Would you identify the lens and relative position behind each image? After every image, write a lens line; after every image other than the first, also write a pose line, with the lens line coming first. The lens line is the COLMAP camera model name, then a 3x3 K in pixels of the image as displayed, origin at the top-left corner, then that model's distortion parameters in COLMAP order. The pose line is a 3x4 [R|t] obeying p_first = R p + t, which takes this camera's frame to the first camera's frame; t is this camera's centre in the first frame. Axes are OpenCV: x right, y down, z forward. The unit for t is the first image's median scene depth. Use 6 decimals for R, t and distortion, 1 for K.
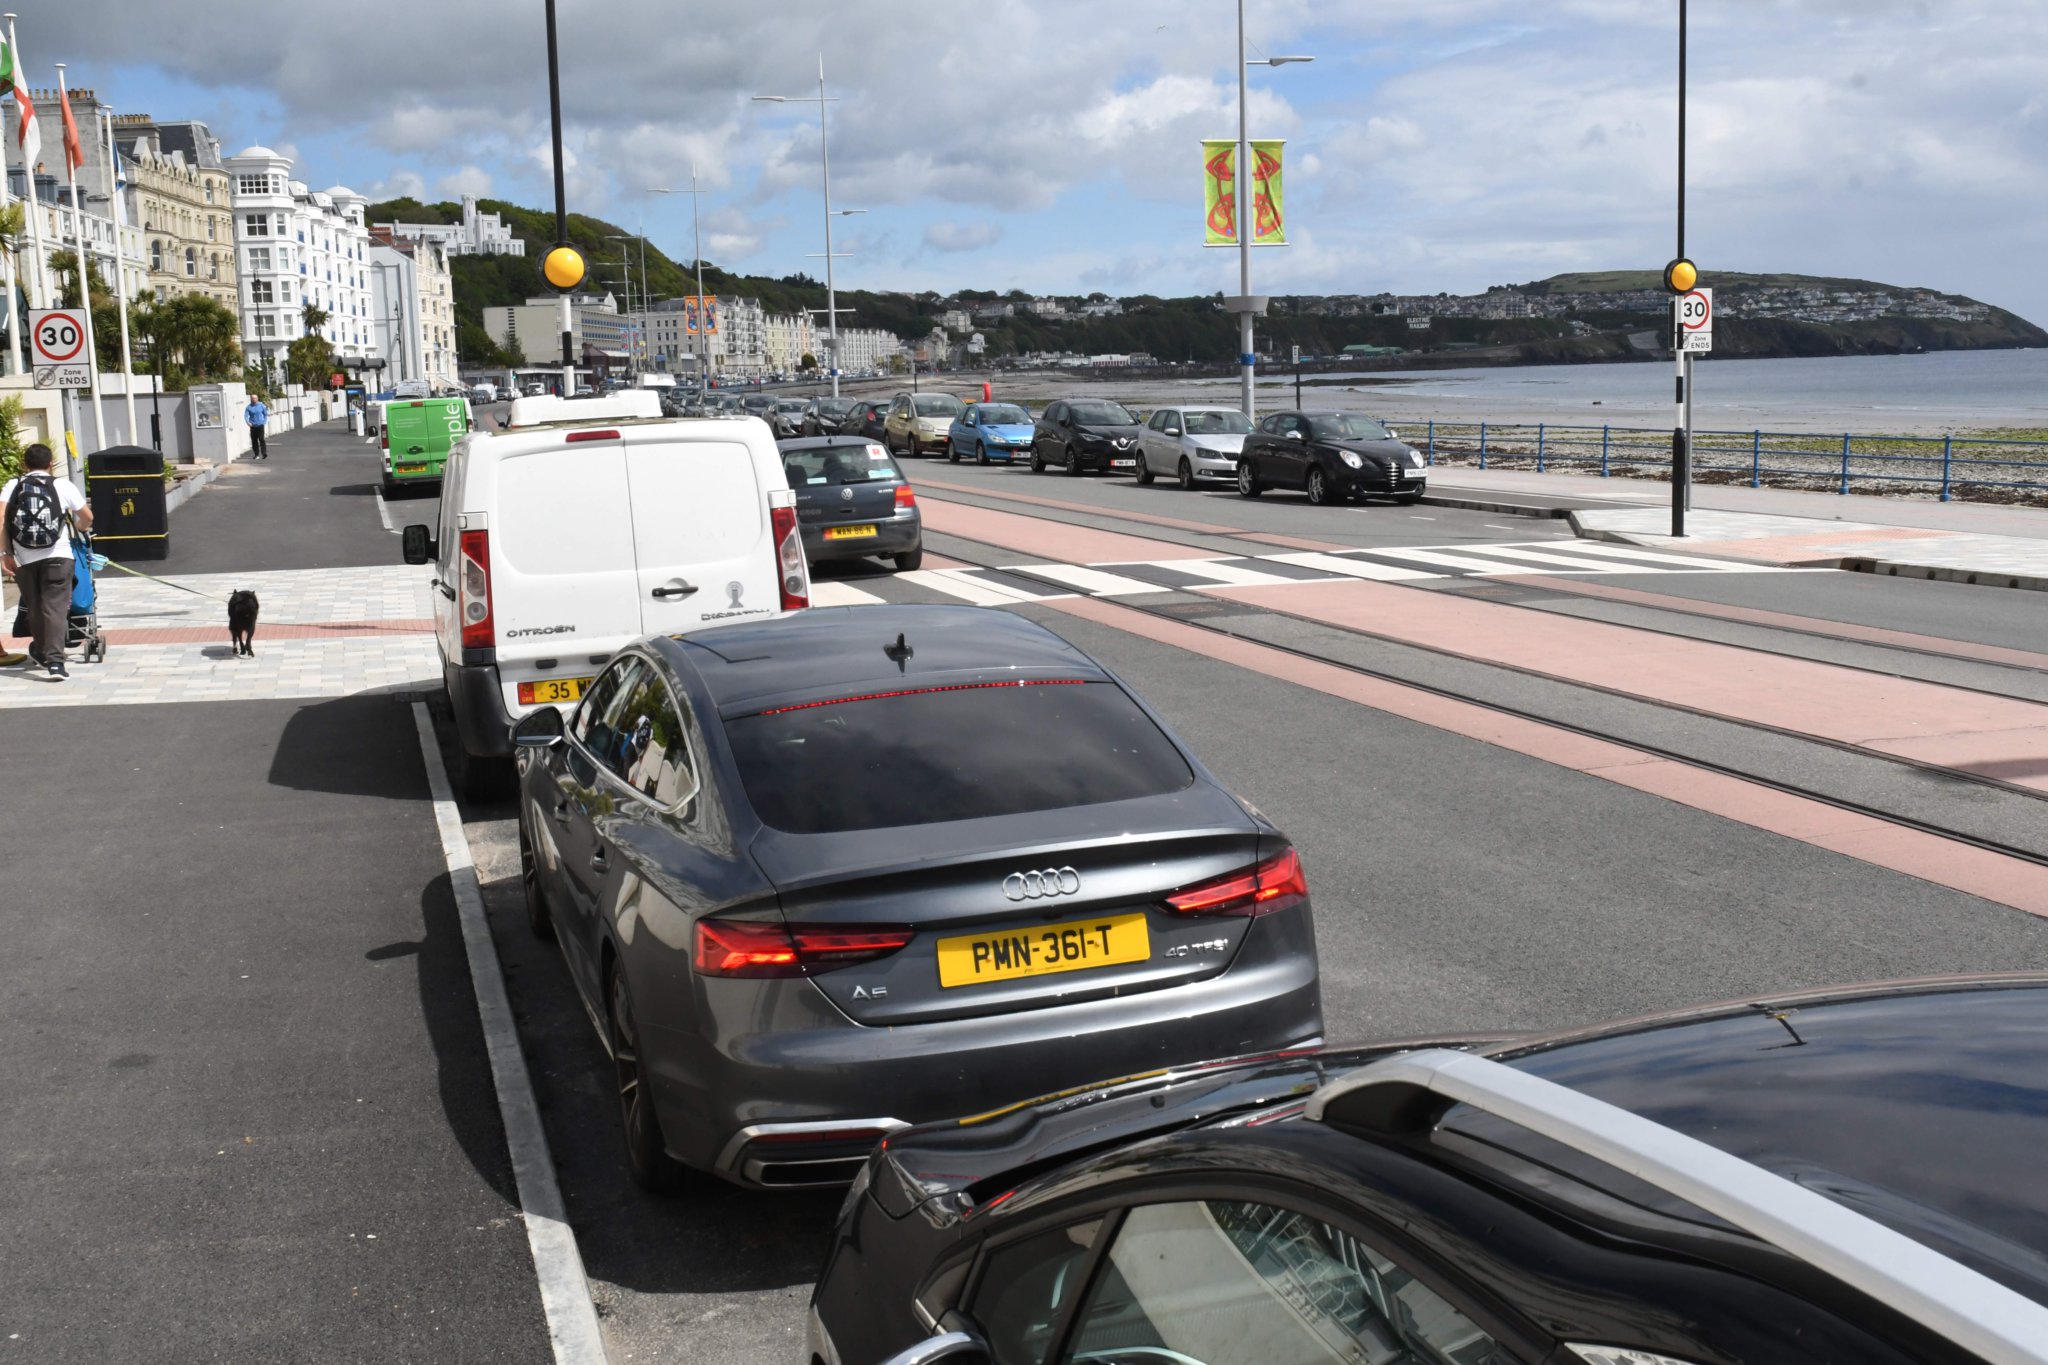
lens RADIAL K [[2141.3, 0, 1021.7], [0, 2141.3, 689.3], [0, 0, 1]] dist [-0.045233, 0.000000]
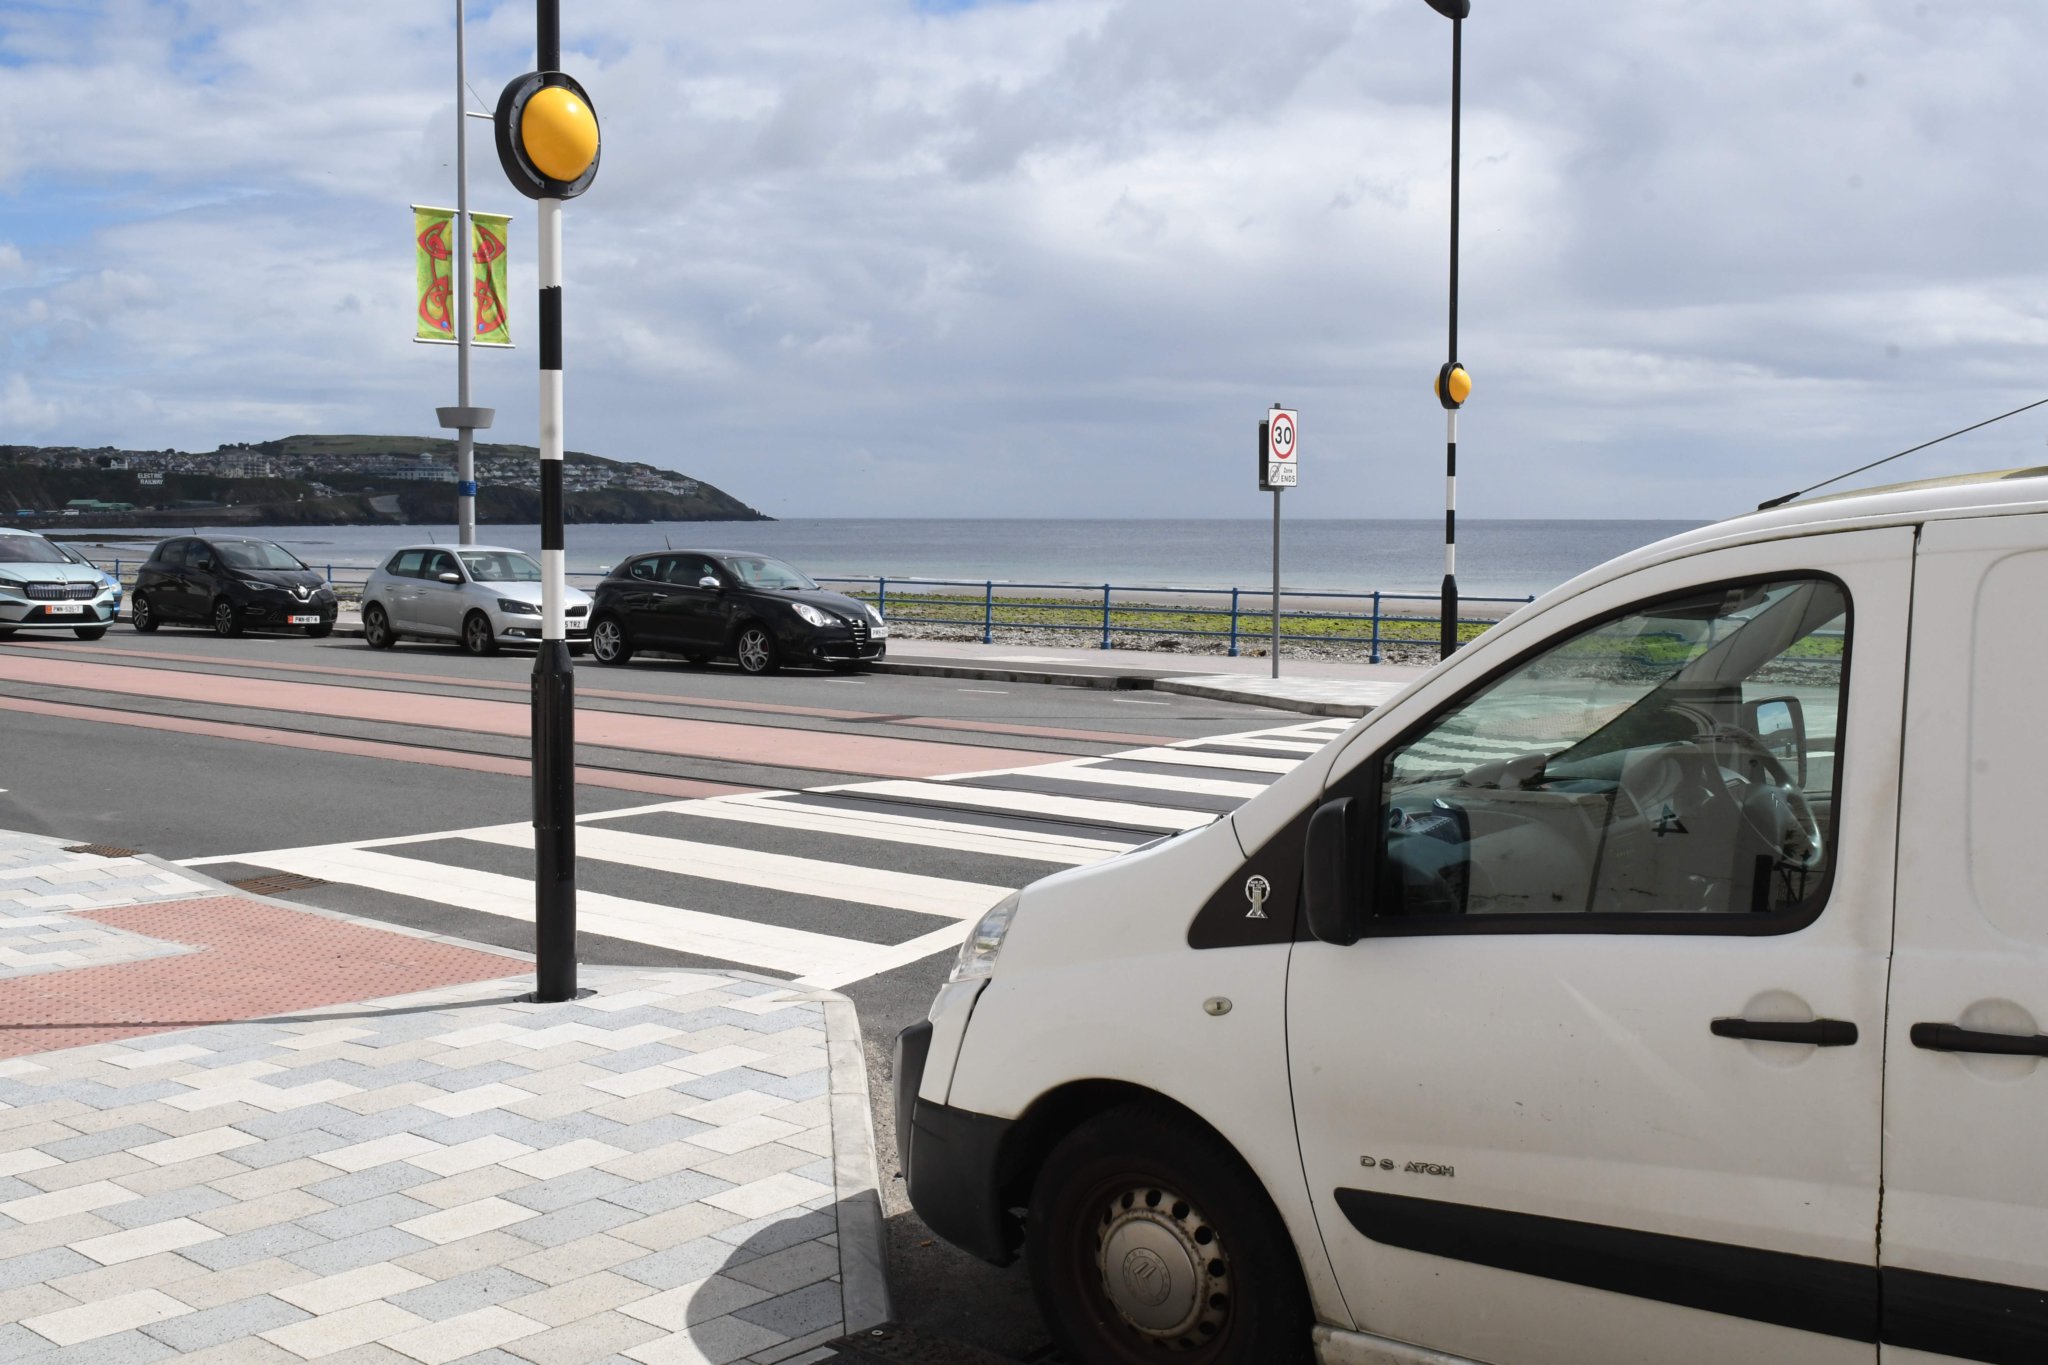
lens RADIAL K [[2141.3, 0, 1015.5], [0, 2141.3, 678.2], [0, 0, 1]] dist [-0.045233, 0.000000]
pose [[0.844303, -0.009105, 0.535789, -0.228101], [0.052259, 0.996489, -0.065416, -0.037508], [-0.533313, 0.083231, 0.841814, 0.384078]]
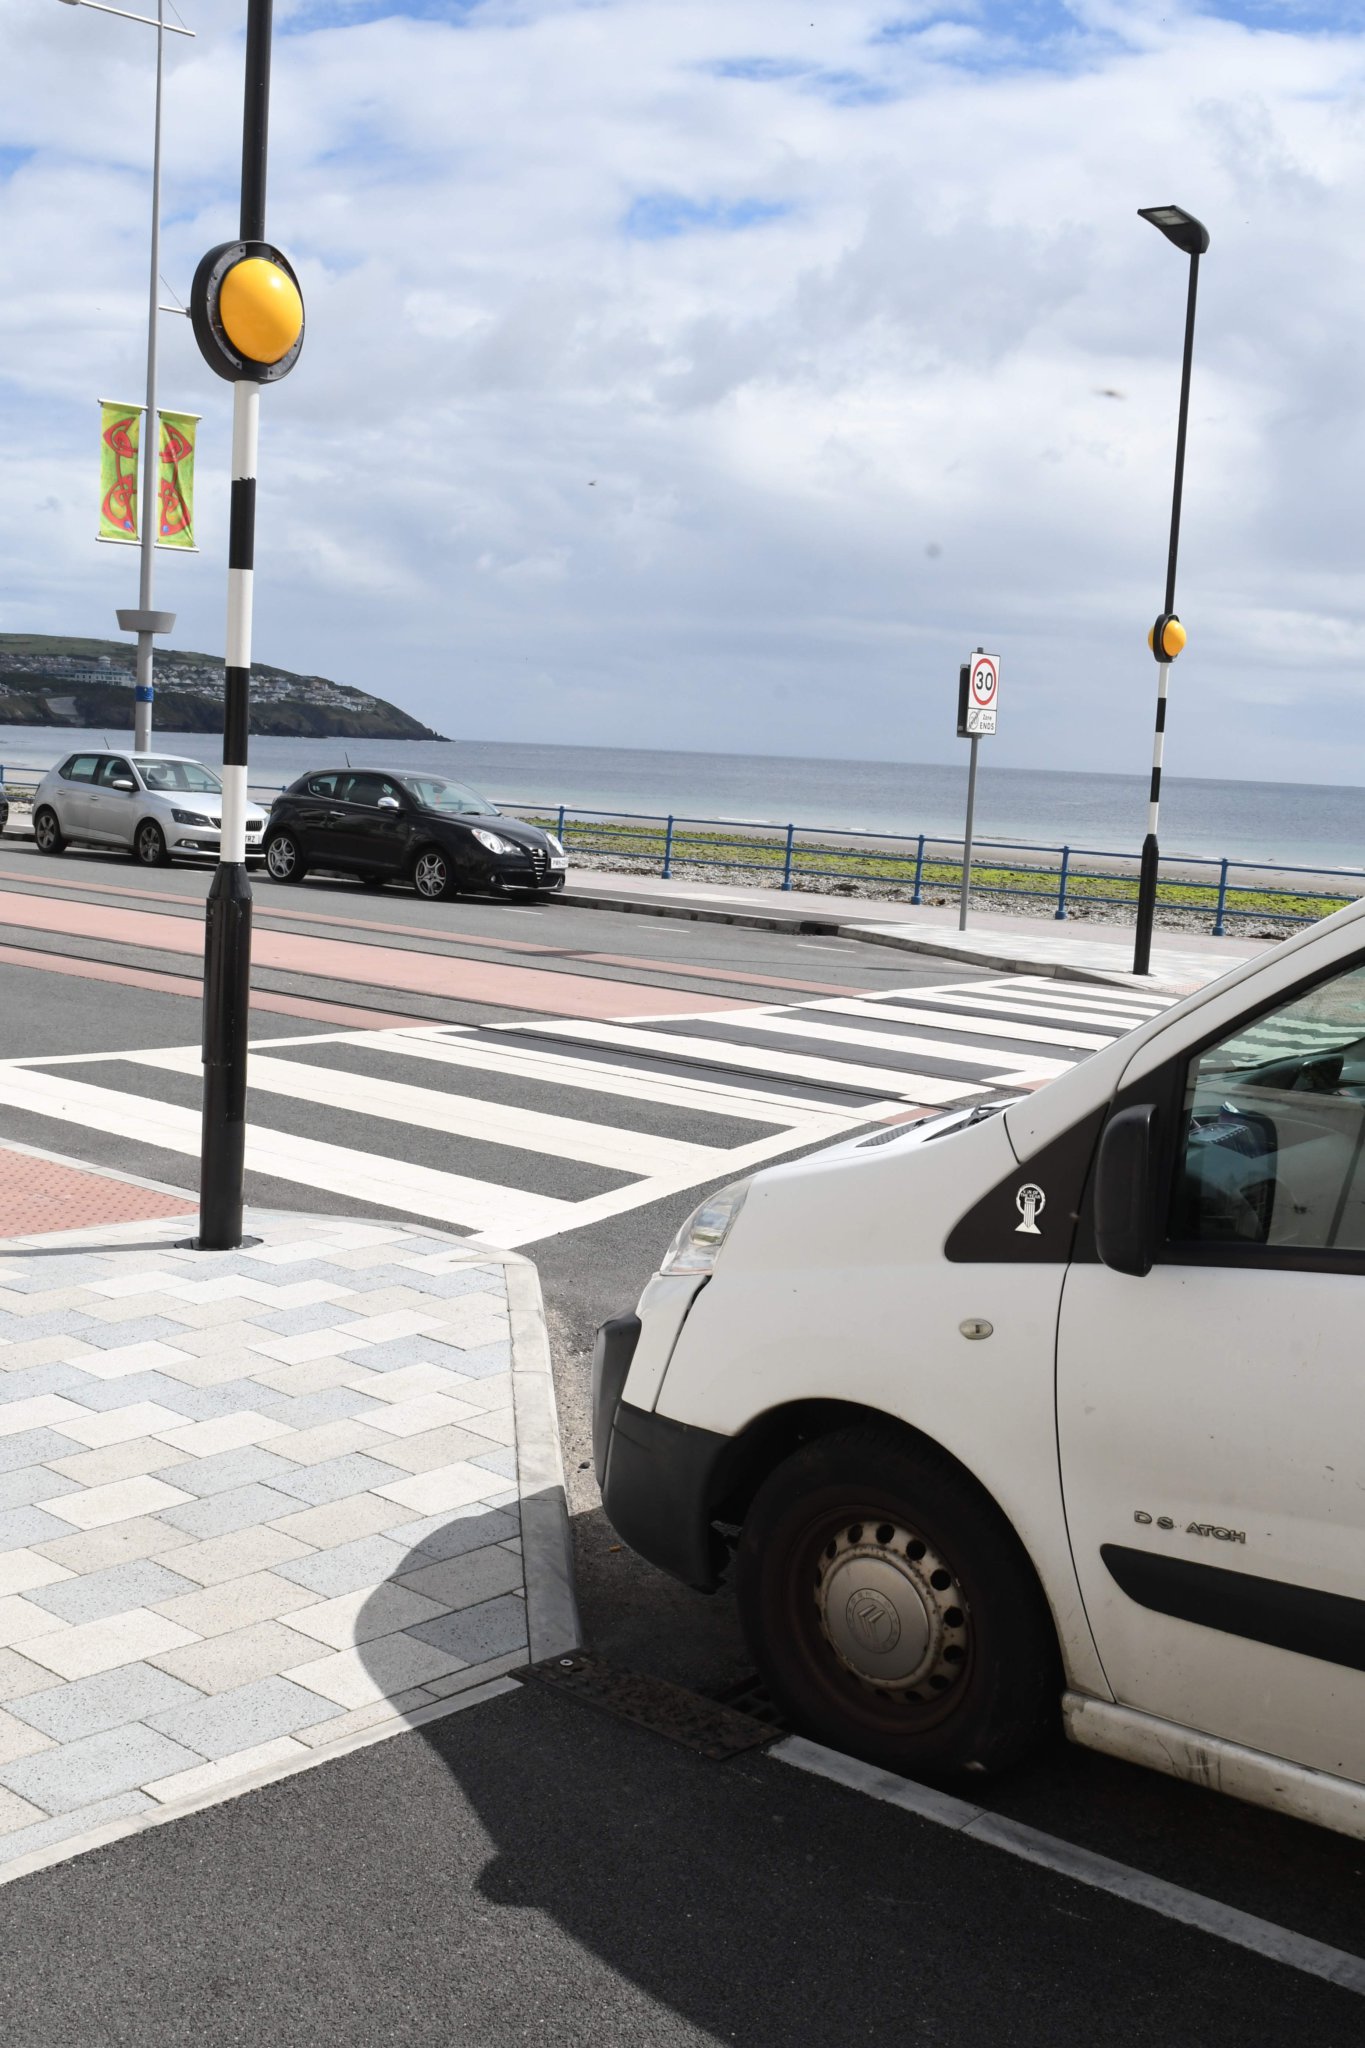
lens RADIAL K [[2141.3, 0, 668.3], [0, 2141.3, 1031.8], [0, 0, 1]] dist [-0.045233, 0.000000]
pose [[0.847843, 0.003988, 0.530233, -0.222406], [0.001374, 0.999952, -0.009718, -0.040514], [-0.530246, 0.008968, 0.847796, 0.401691]]
